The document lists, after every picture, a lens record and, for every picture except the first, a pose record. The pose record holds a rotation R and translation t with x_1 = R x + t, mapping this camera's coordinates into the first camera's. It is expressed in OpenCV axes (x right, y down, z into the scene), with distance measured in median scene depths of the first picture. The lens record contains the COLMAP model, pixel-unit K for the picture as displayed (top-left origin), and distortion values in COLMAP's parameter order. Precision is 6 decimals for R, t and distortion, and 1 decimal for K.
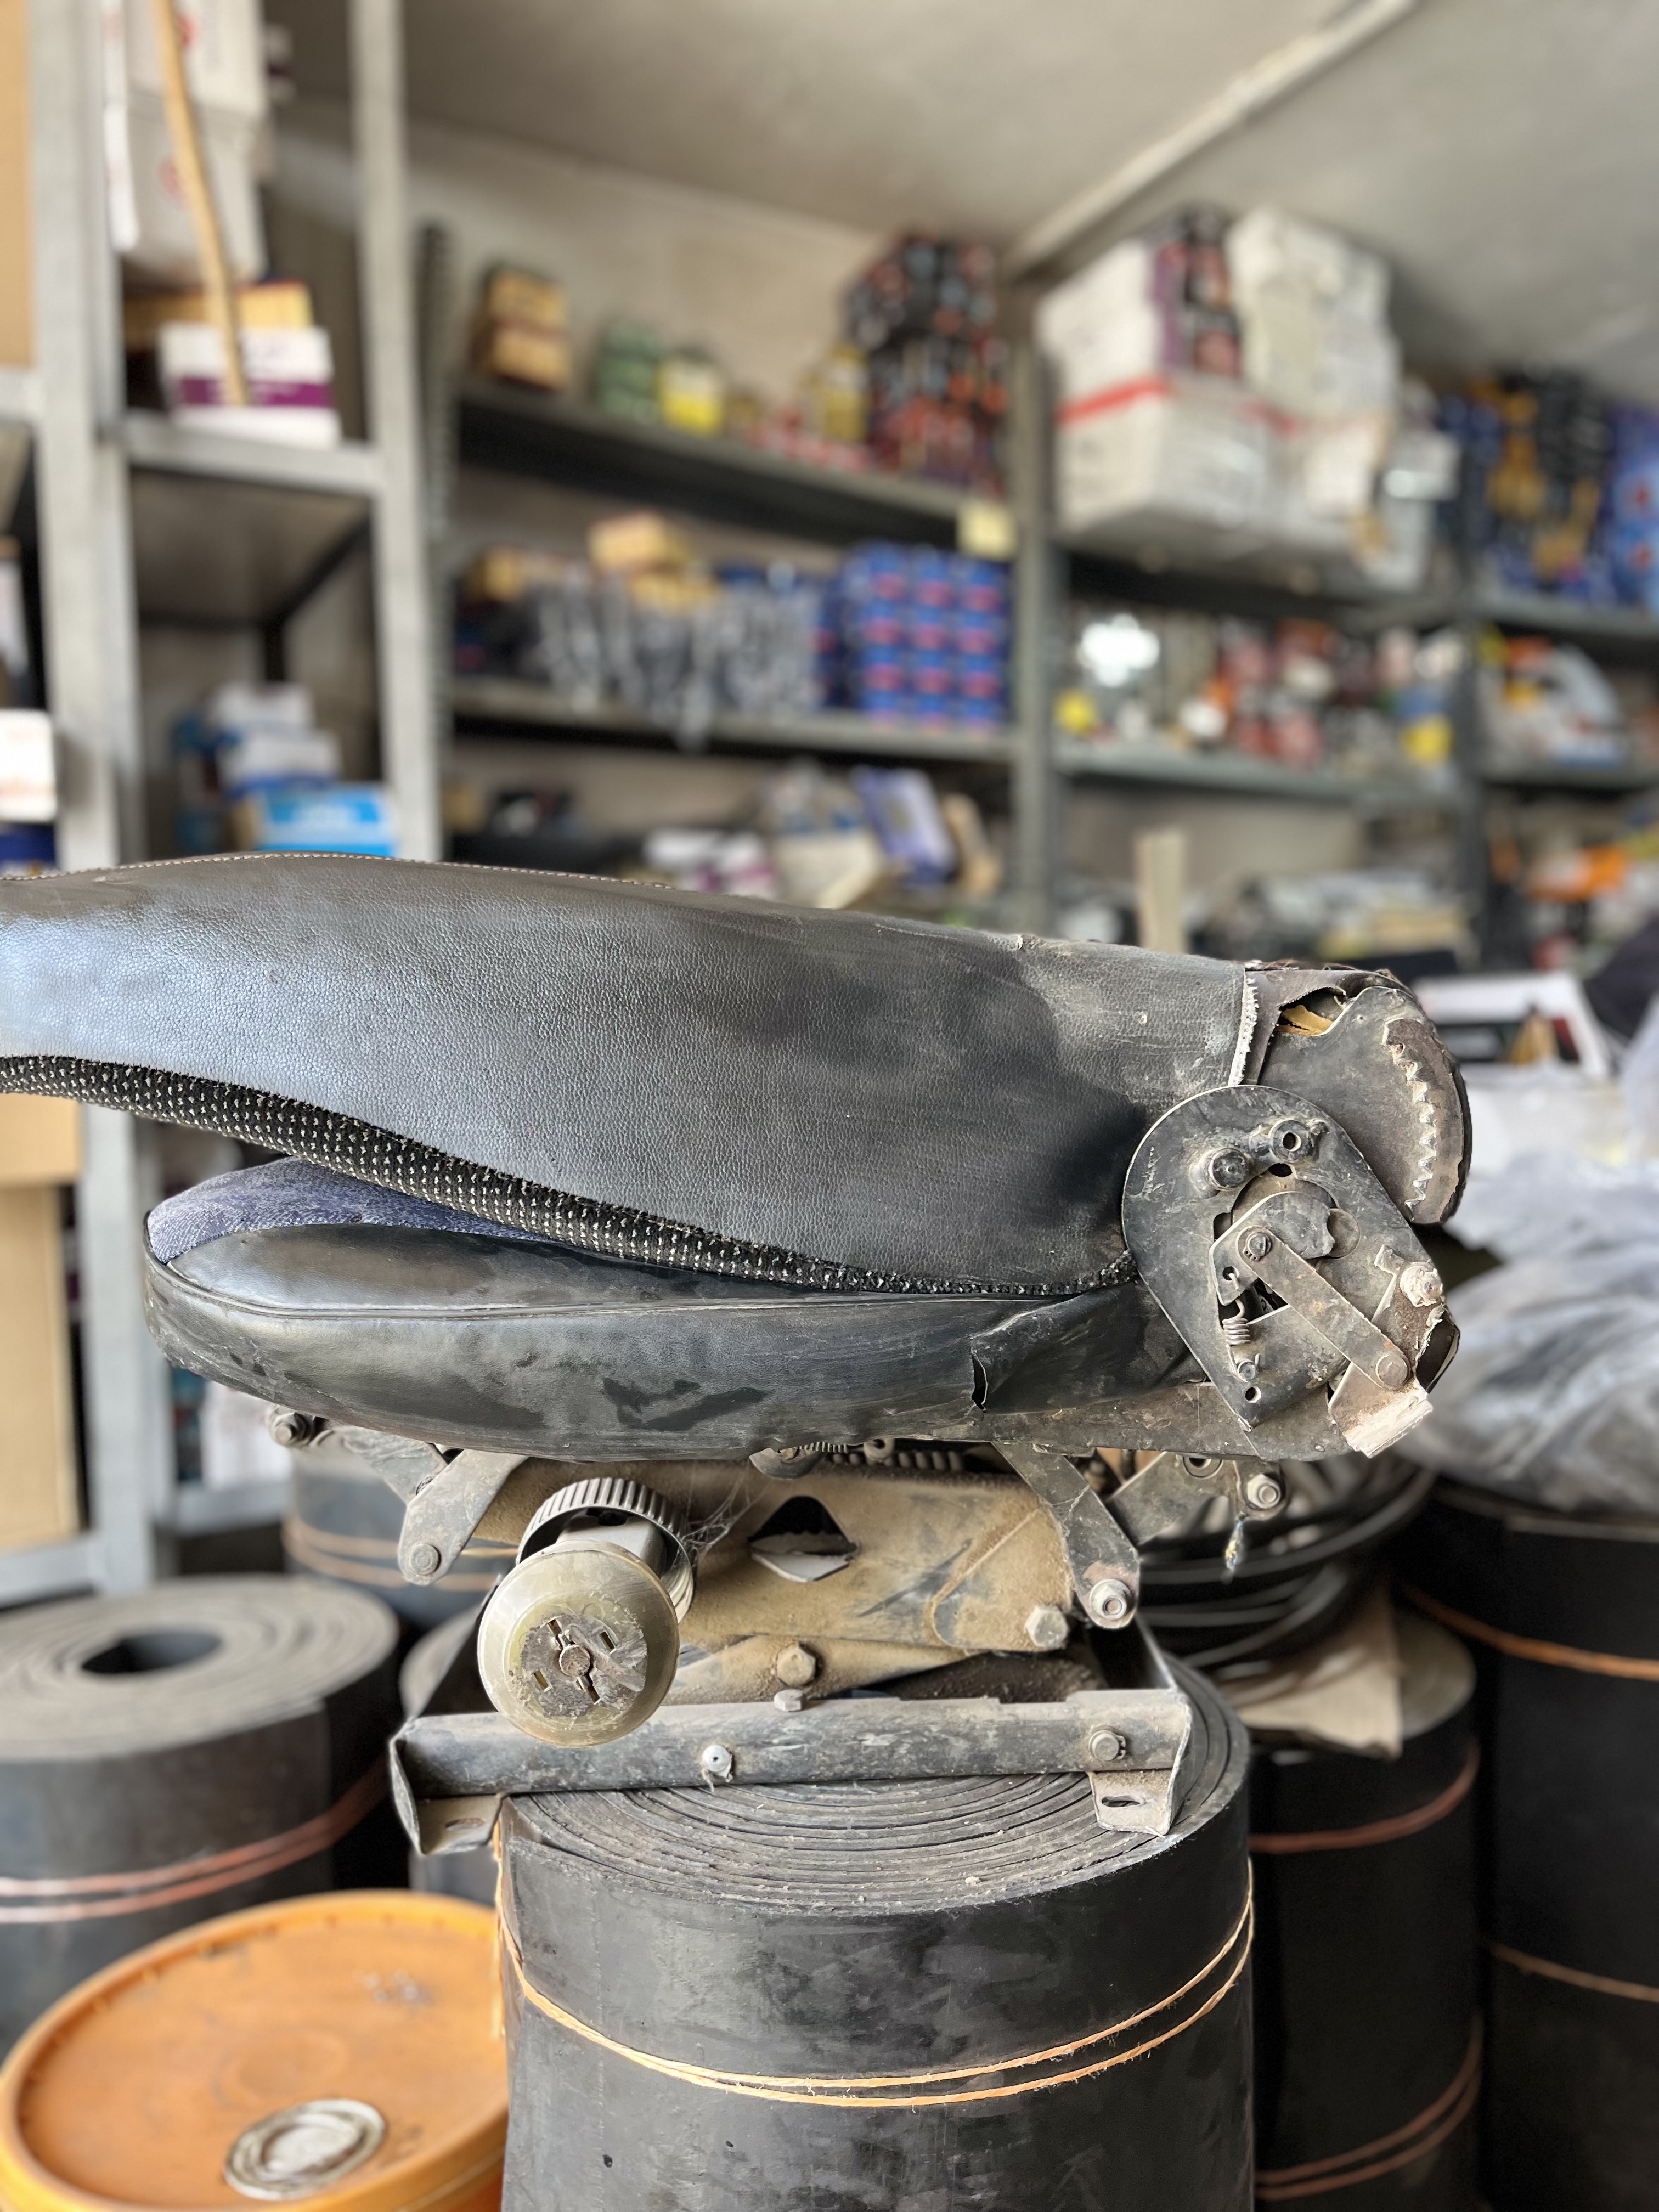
lens RADIAL K [[1685.1, 0, 829.5], [0, 1685.1, 1106.0], [0, 0, 1]] dist [0.040556, -0.044917]
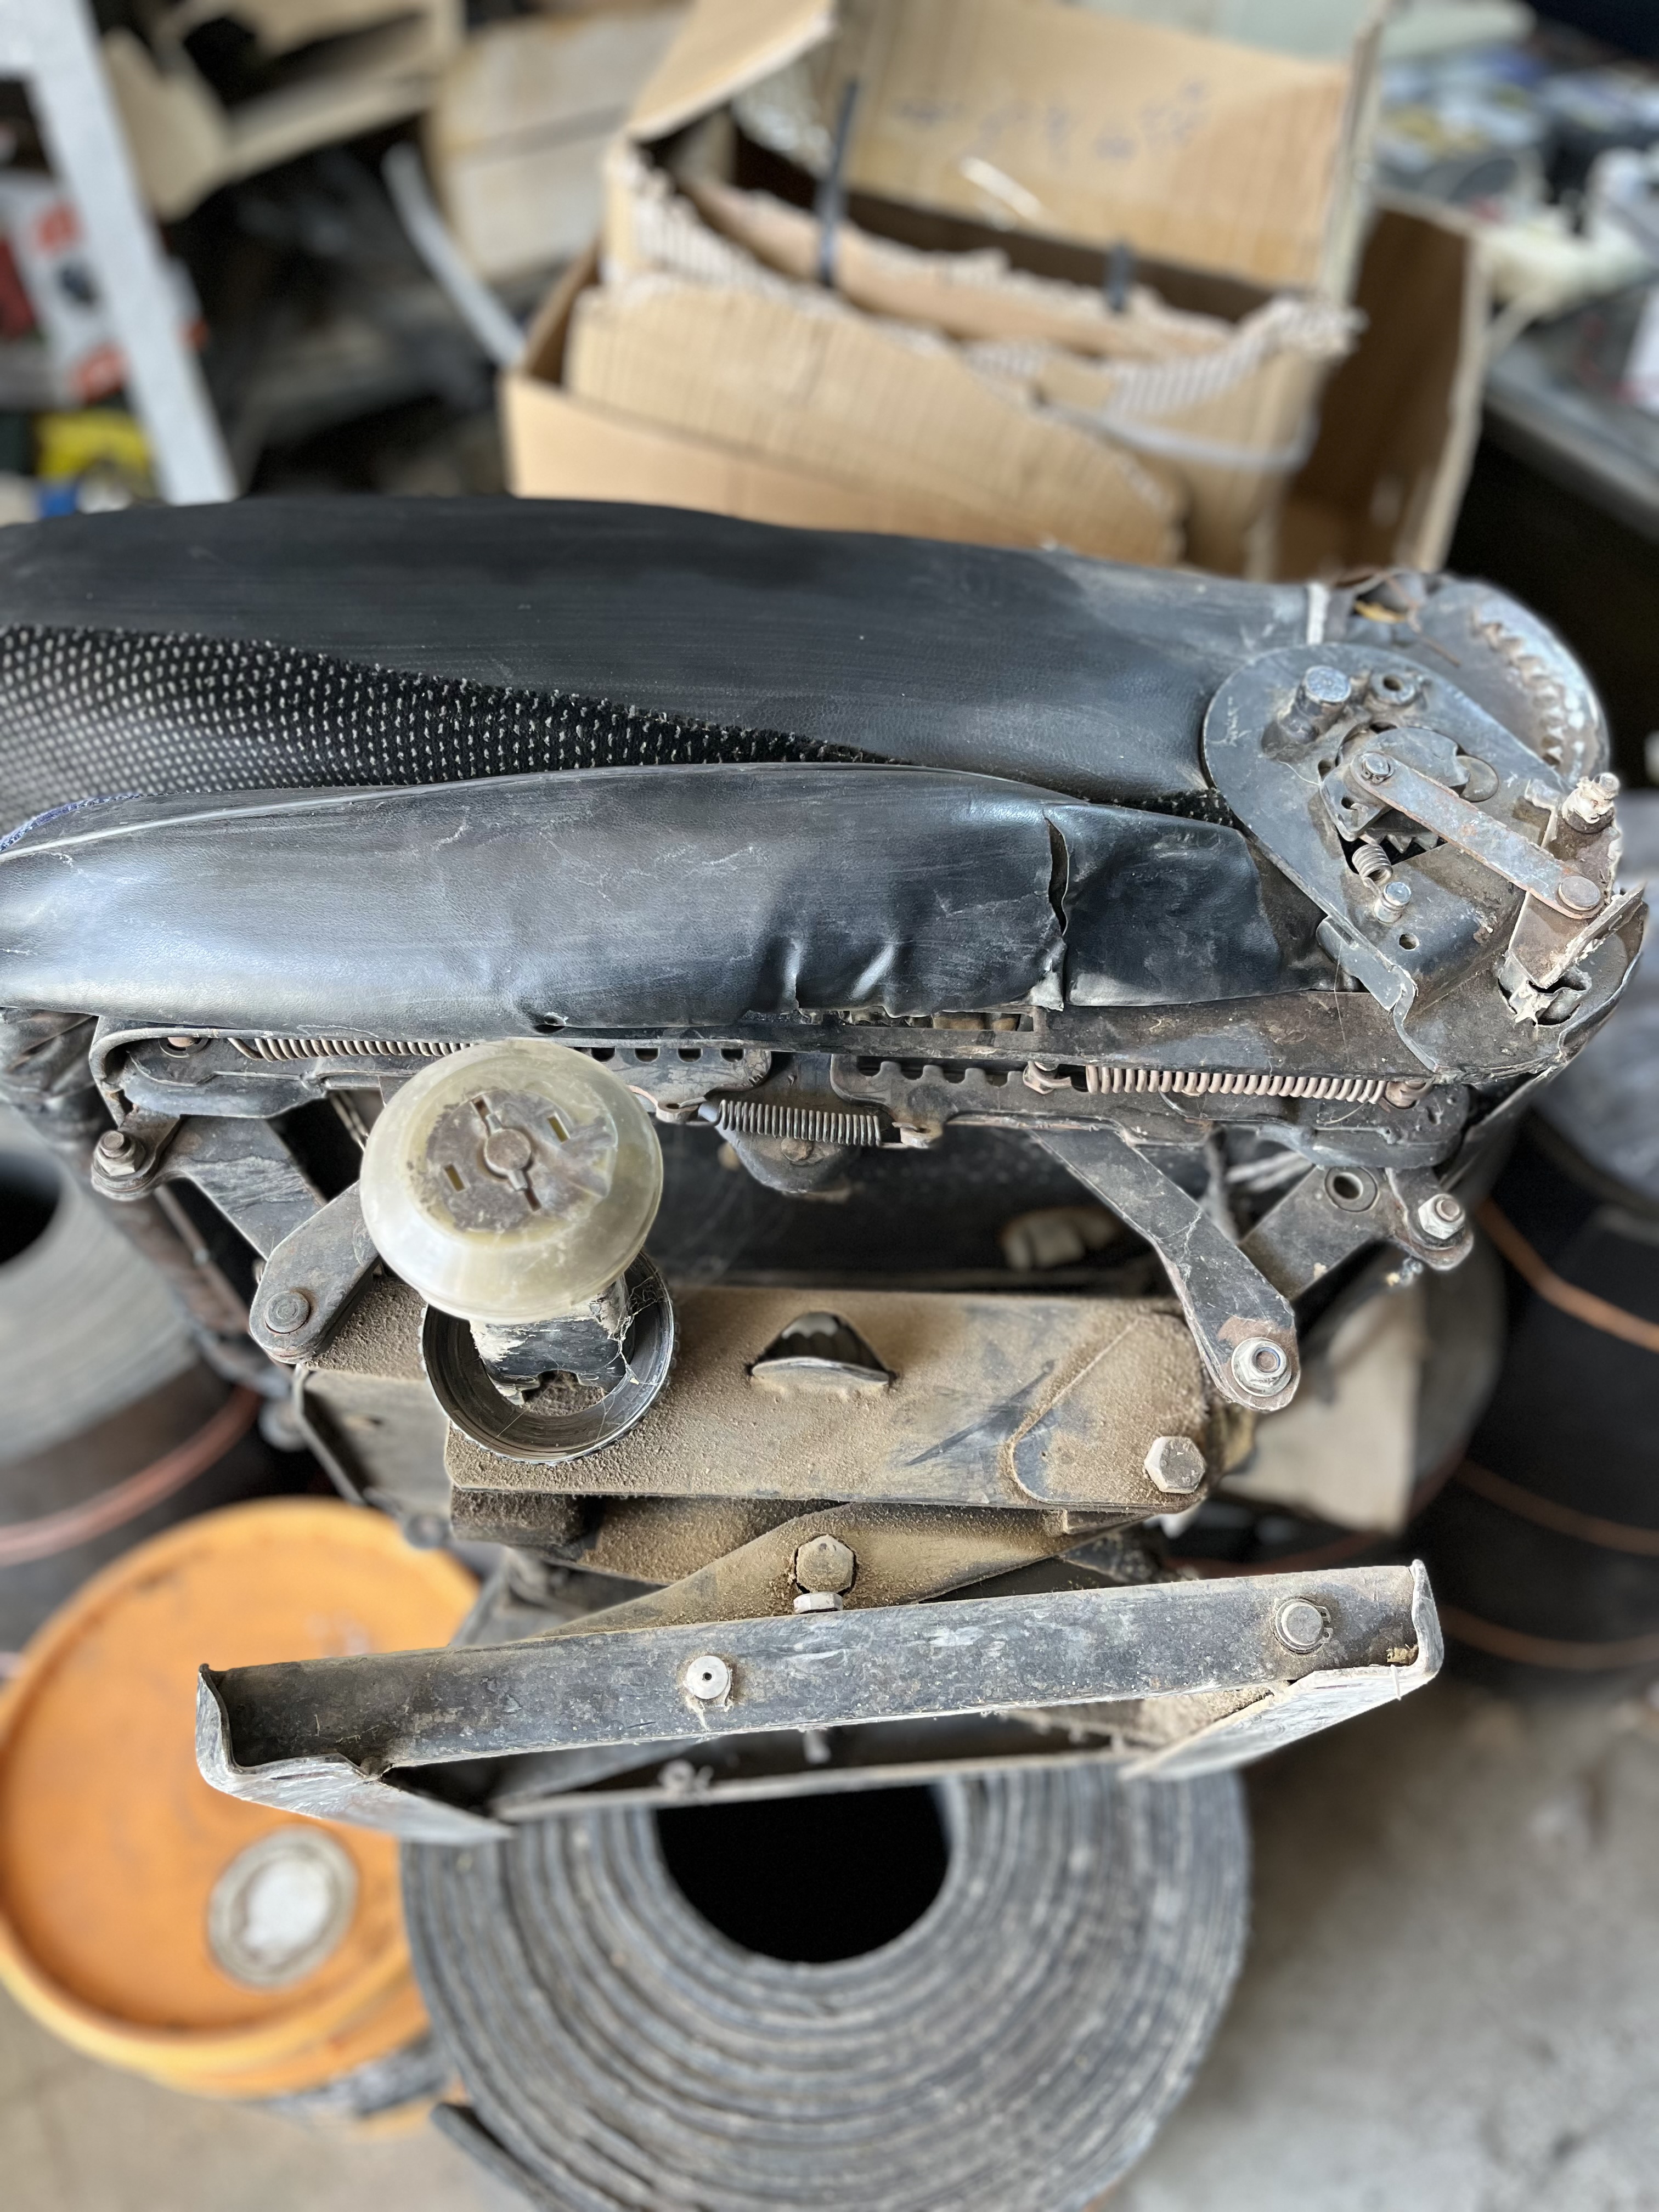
lens RADIAL K [[1707.4, 0, 833.9], [0, 1707.4, 1112.0], [0, 0, 1]] dist [0.050241, -0.071364]
pose [[0.998665, -0.028773, 0.042895, -0.041079], [0.045803, 0.877171, -0.477989, 0.540161], [-0.023873, 0.479315, 0.877318, 0.326553]]
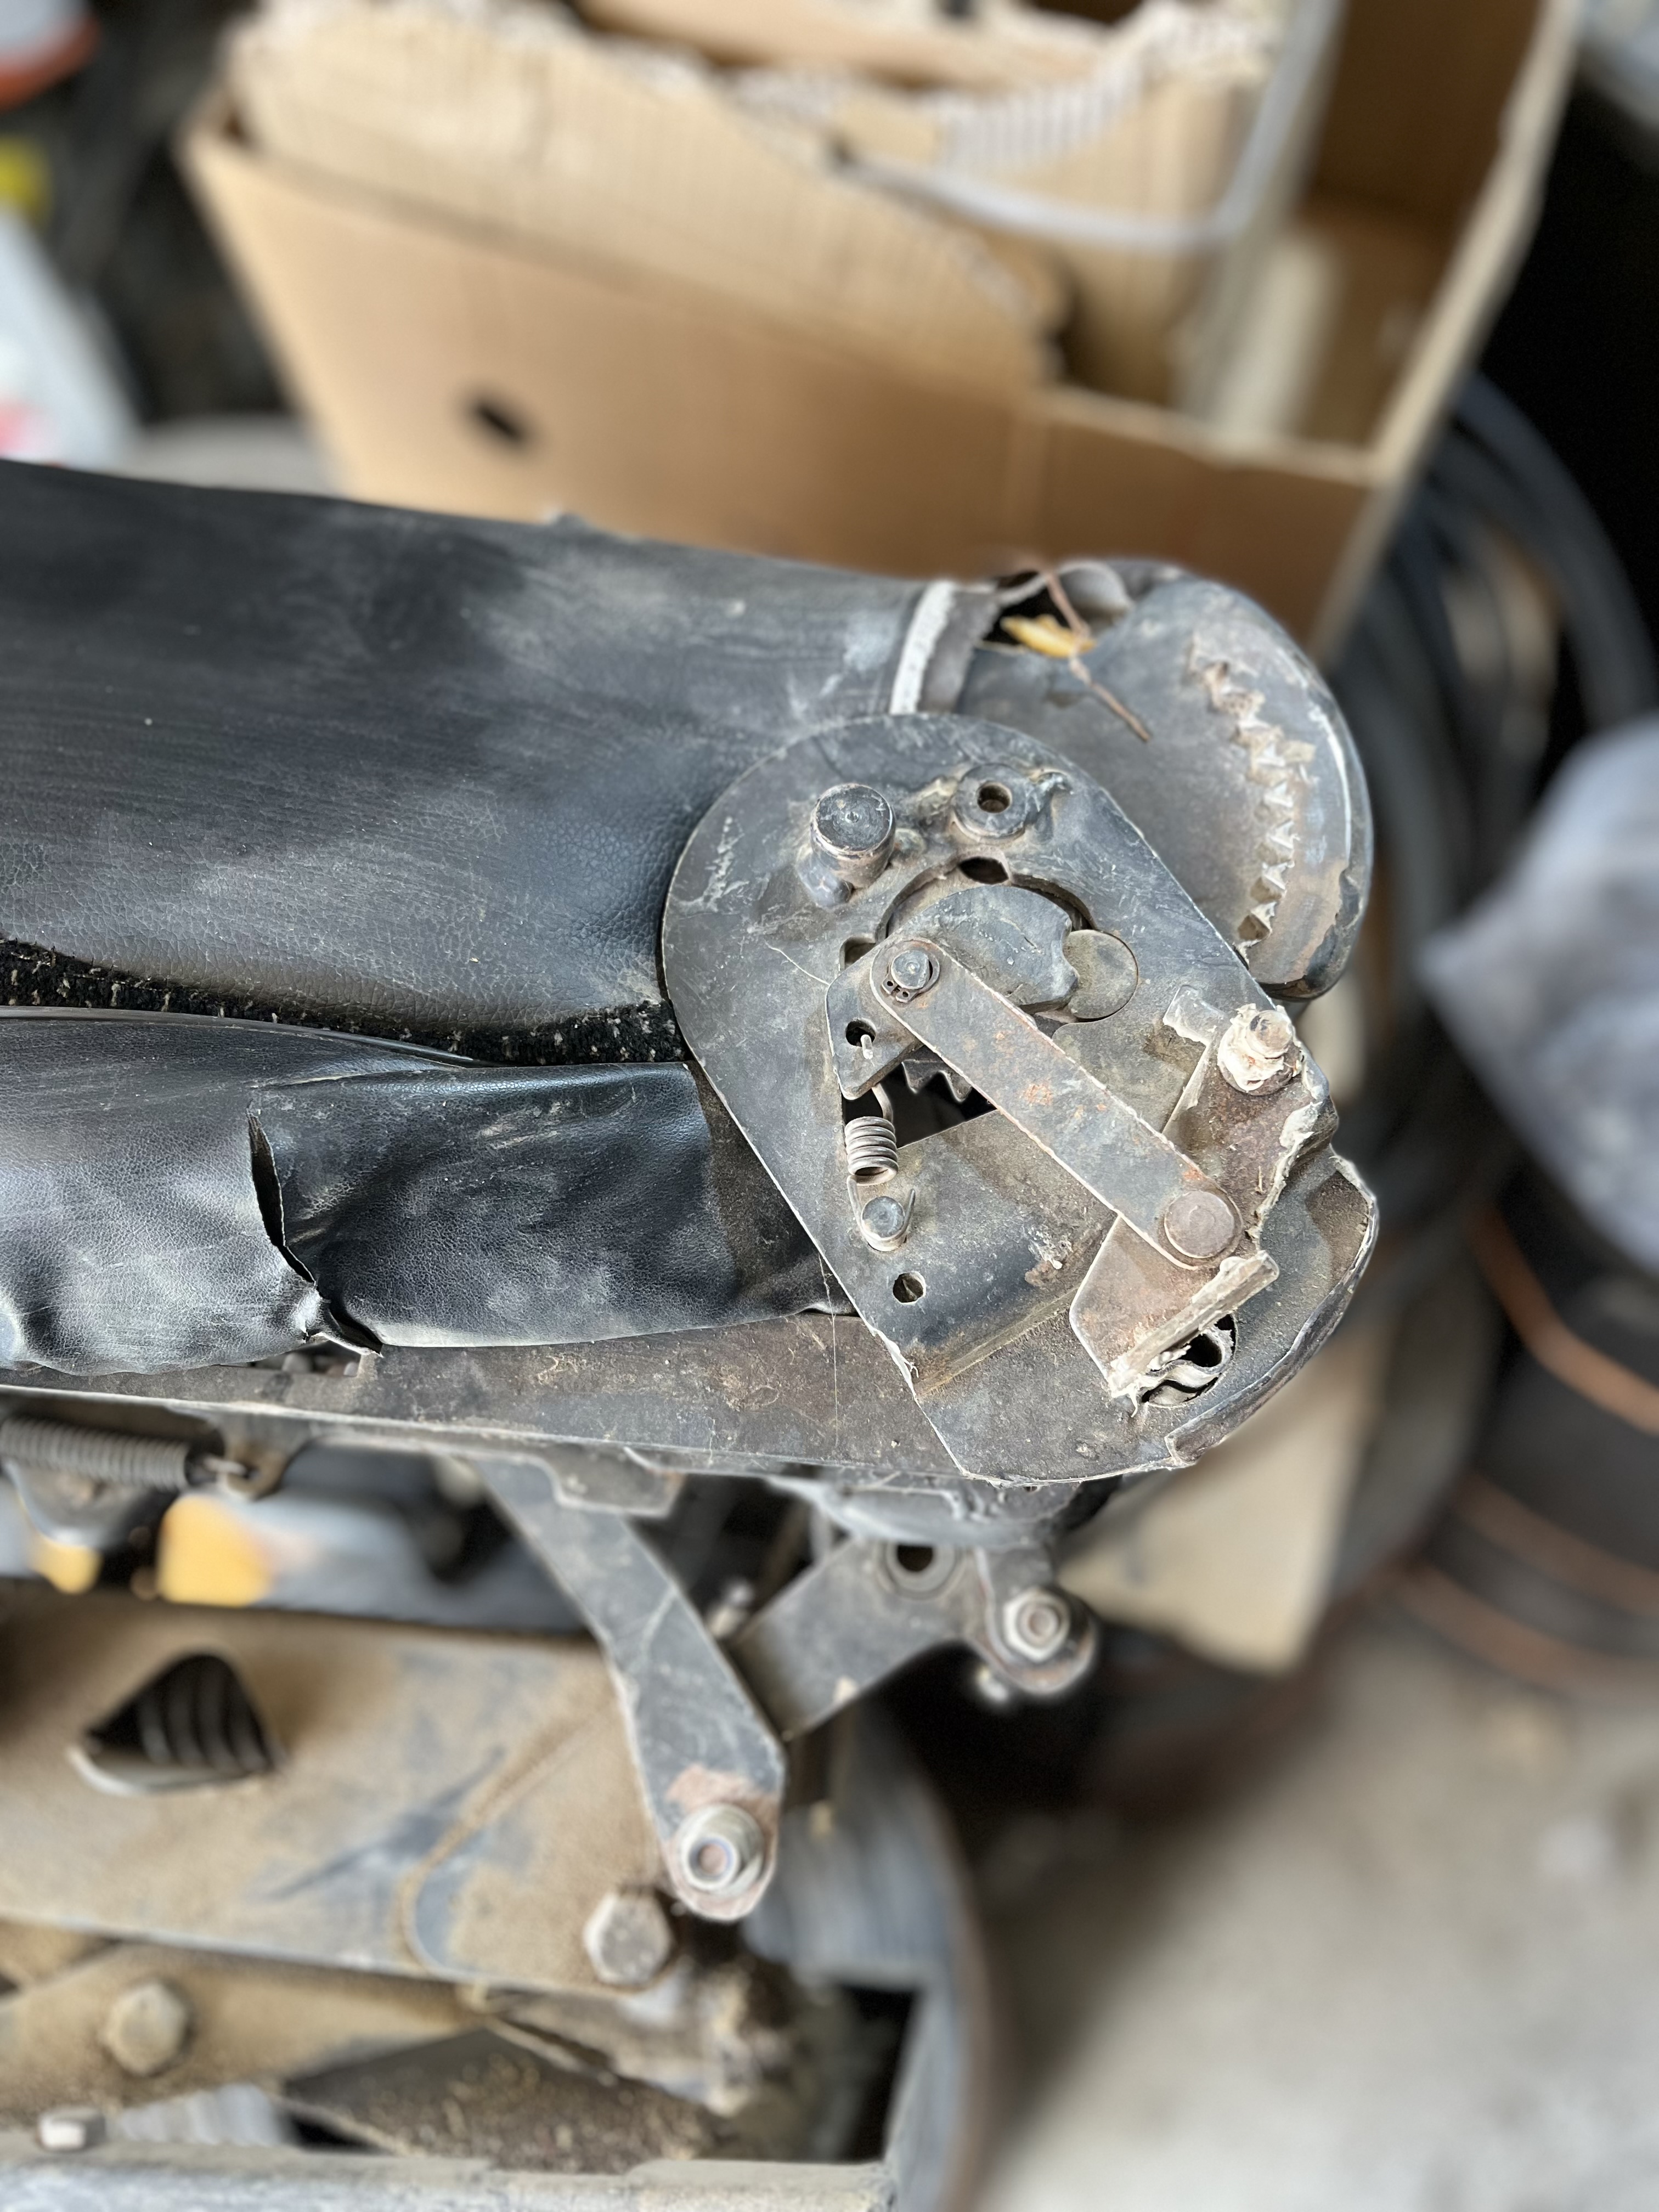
lens RADIAL K [[1714.9, 0, 833.4], [0, 1714.9, 1111.0], [0, 0, 1]] dist [0.057798, -0.096498]
pose [[0.994066, 0.004565, -0.108682, 0.253713], [-0.038228, 0.950051, -0.309745, 0.245622], [0.101839, 0.312062, 0.944588, 0.481682]]
